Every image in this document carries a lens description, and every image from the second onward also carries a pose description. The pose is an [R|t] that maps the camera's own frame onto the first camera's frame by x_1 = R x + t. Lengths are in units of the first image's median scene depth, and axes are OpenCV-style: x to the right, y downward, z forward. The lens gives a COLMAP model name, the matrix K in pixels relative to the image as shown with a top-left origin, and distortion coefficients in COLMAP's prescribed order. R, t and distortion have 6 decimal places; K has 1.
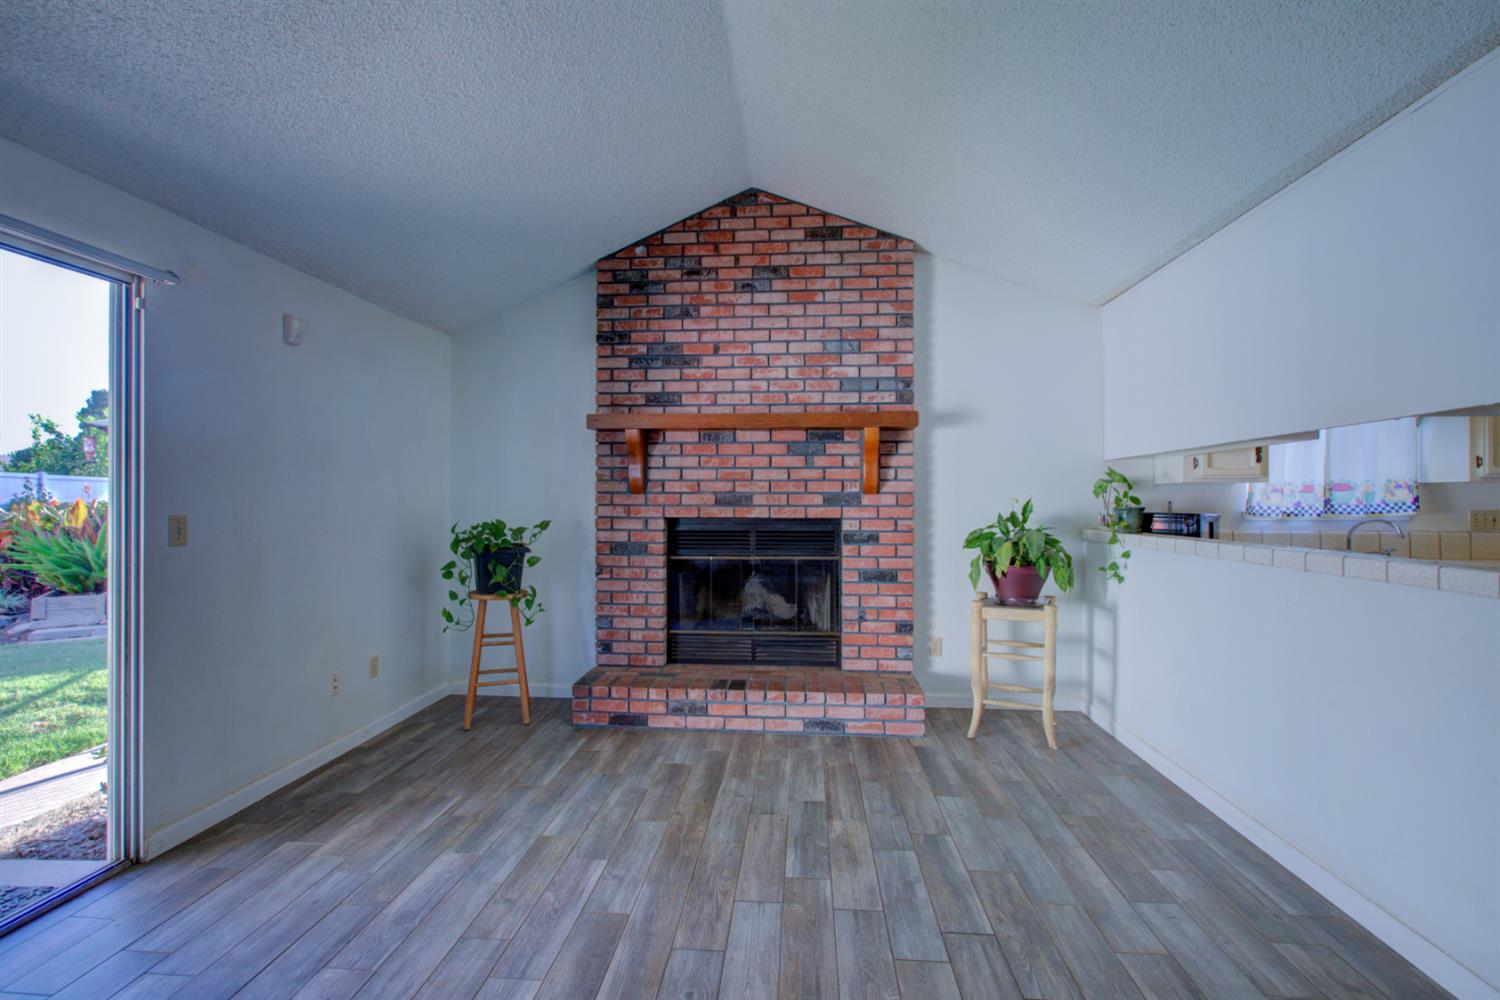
lens RADIAL K [[687.2, 0, 750.0], [0, 687.2, 500.0], [0, 0, 1]] dist [-0.003766, 0.000469]
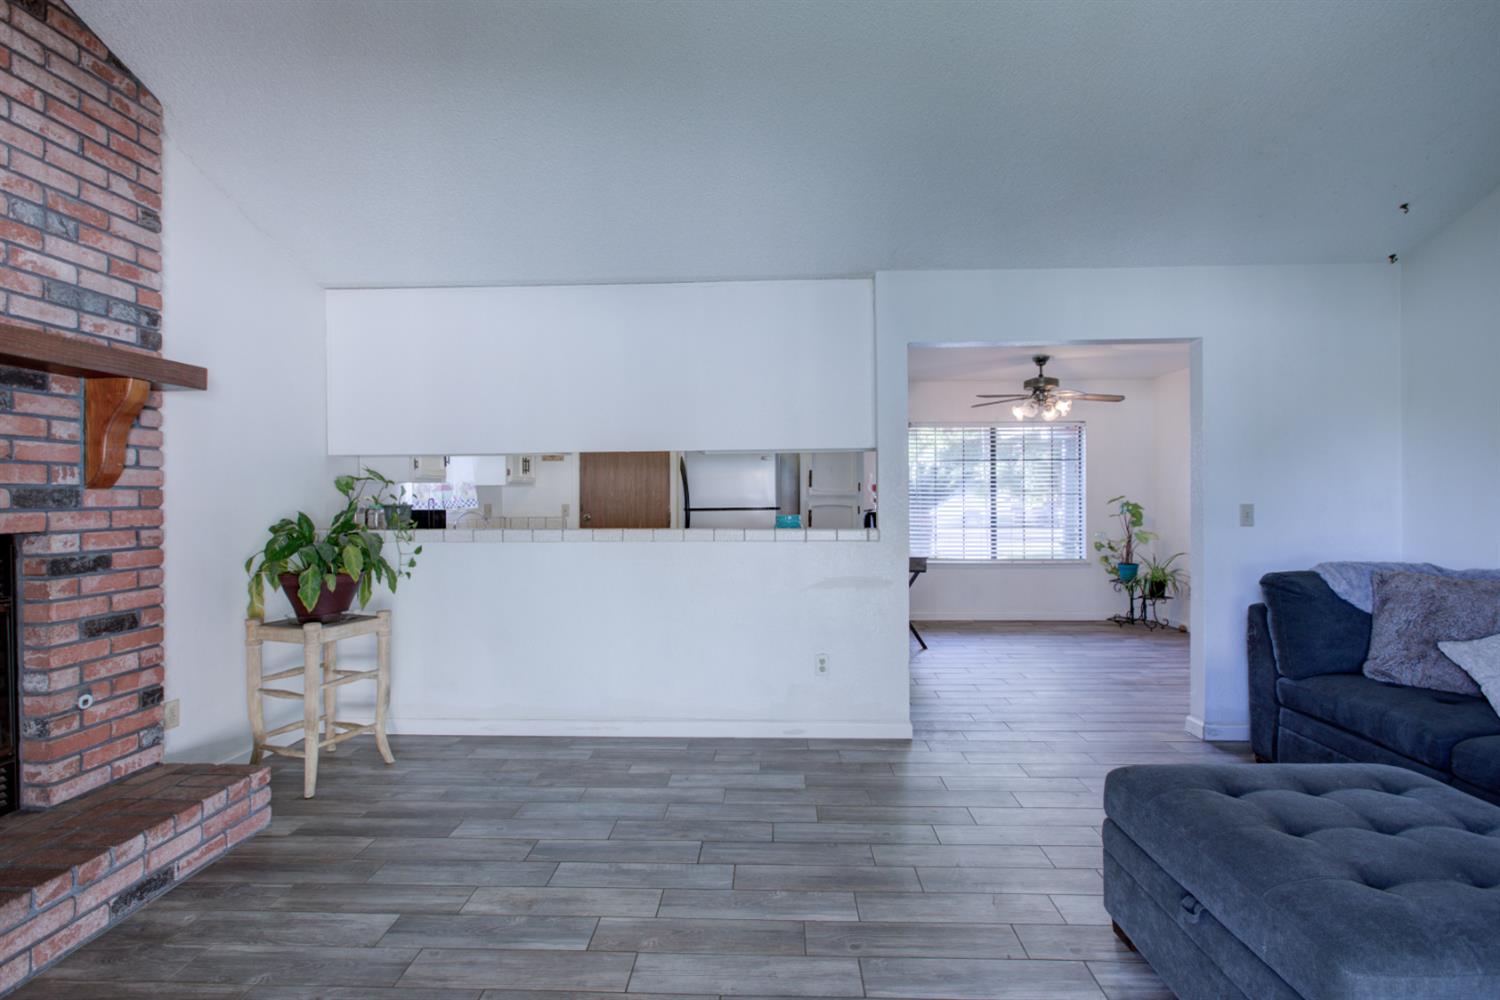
lens RADIAL K [[687.2, 0, 750.0], [0, 687.2, 500.0], [0, 0, 1]] dist [-0.003766, 0.000469]
pose [[-0.034987, -0.005076, 0.999375, -0.443287], [0.005124, 0.999973, 0.005258, 0.000763], [-0.999375, 0.005304, -0.034960, 0.468614]]
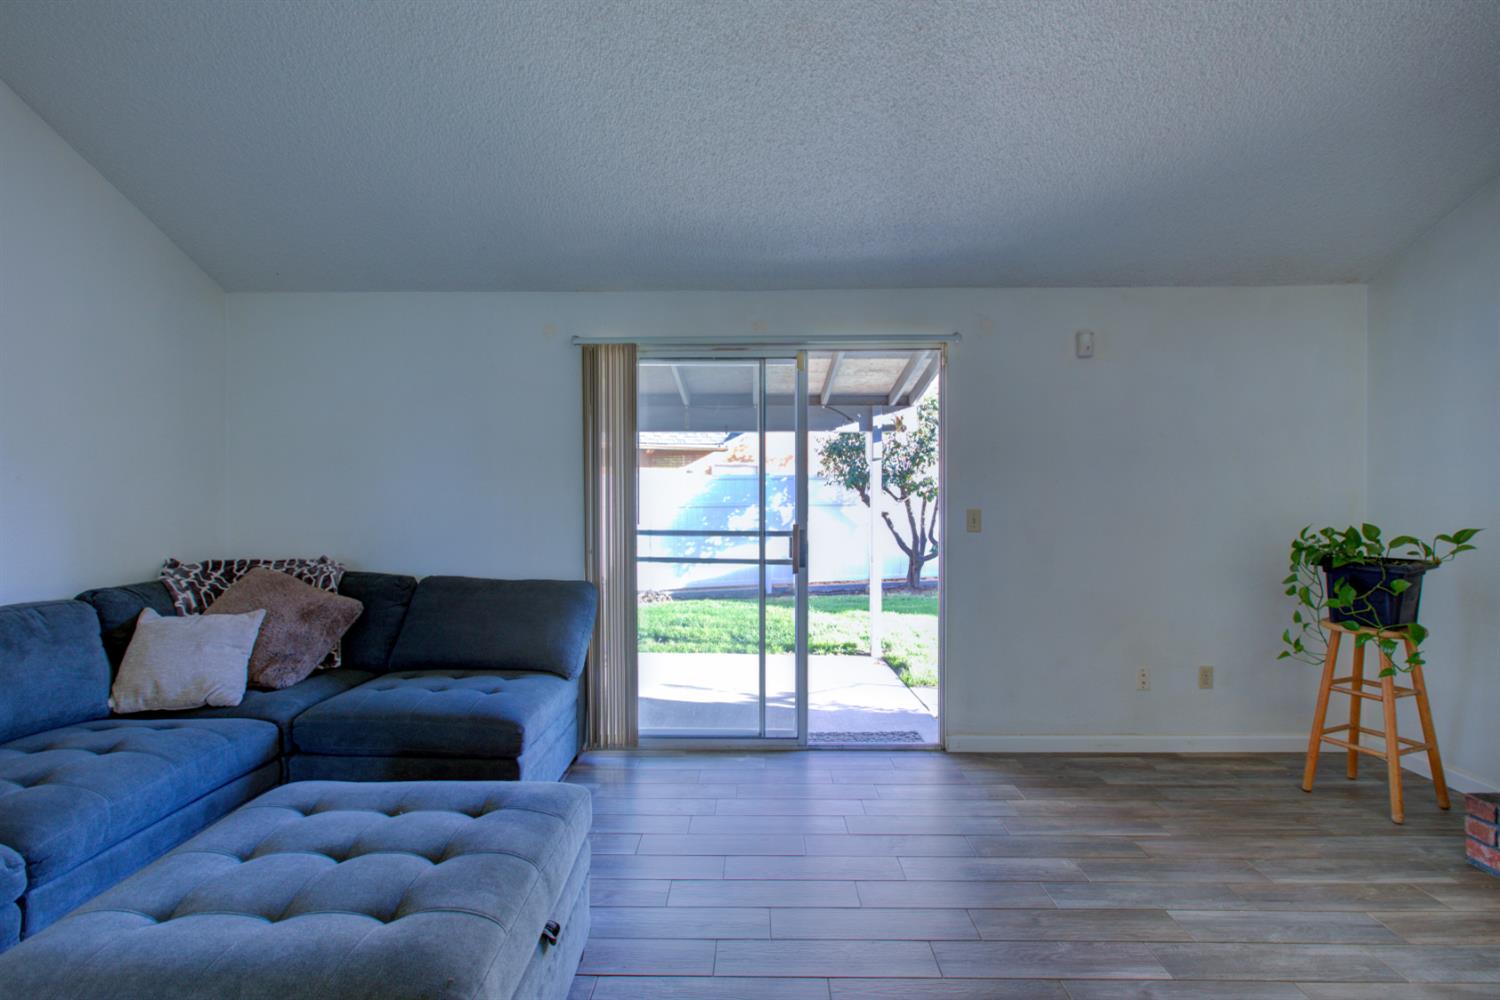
lens RADIAL K [[687.2, 0, 750.0], [0, 687.2, 500.0], [0, 0, 1]] dist [-0.003766, 0.000469]
pose [[0.066025, 0.001945, -0.997816, 0.299726], [0.001211, 0.999997, 0.002029, 0.000469], [0.997817, -0.001342, 0.066023, 0.288431]]
